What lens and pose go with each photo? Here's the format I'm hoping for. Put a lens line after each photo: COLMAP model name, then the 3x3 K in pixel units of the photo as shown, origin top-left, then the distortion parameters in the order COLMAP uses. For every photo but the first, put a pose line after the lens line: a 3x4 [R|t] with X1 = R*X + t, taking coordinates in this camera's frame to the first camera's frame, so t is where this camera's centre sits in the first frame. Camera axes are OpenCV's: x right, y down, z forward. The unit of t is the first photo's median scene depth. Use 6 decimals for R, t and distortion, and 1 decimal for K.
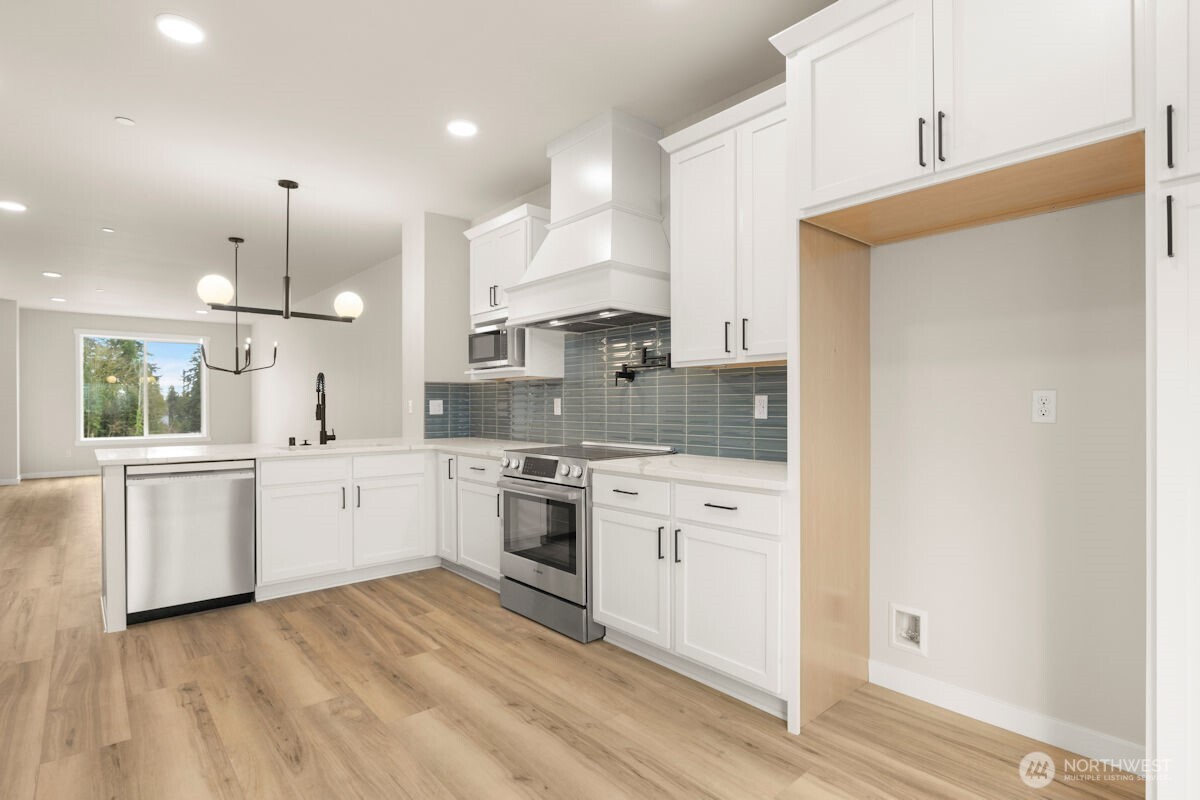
lens RADIAL K [[603.9, 0, 592.7], [0, 603.9, 405.8], [0, 0, 1]] dist [0.000539, -0.000099]
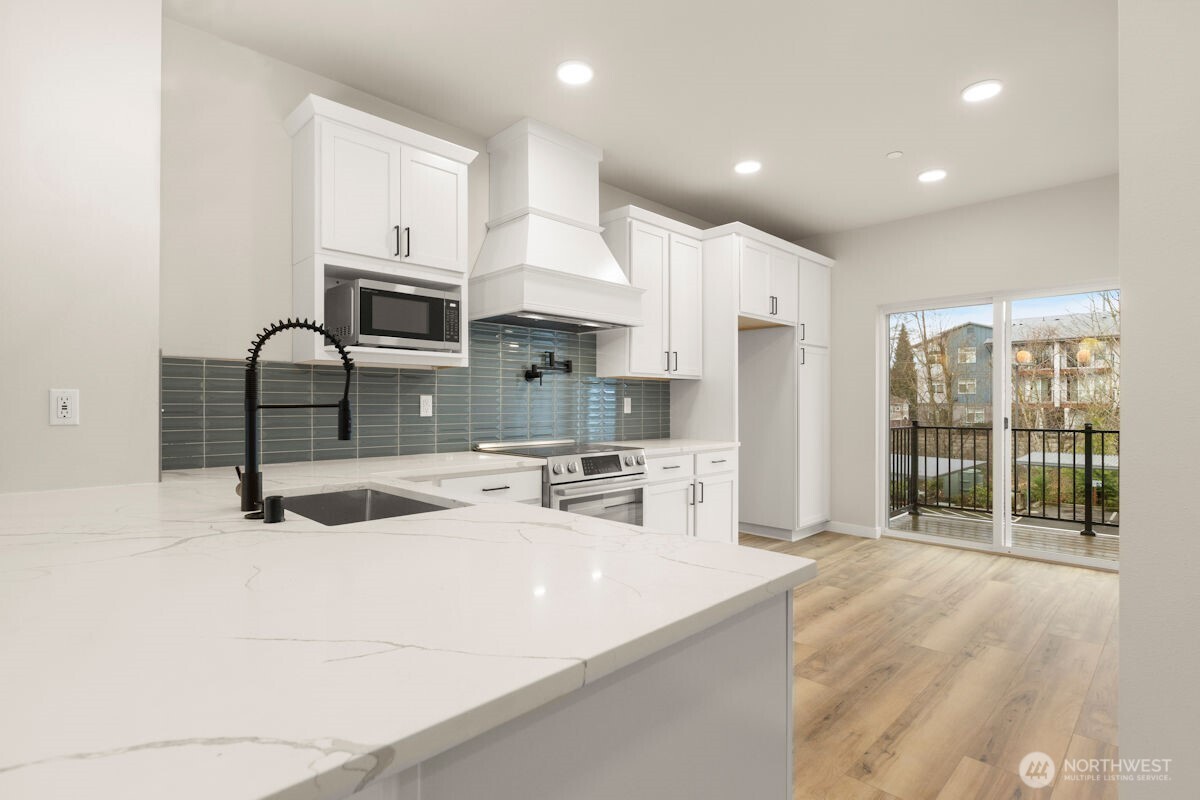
lens RADIAL K [[586.6, 0, 600.0], [0, 586.6, 400.0], [0, 0, 1]] dist [0.000706, 0.000242]
pose [[-0.080587, 0.008490, 0.996711, -0.965984], [0.000876, 0.999964, -0.008447, 0.000728], [-0.996747, 0.000193, -0.080591, 0.968335]]
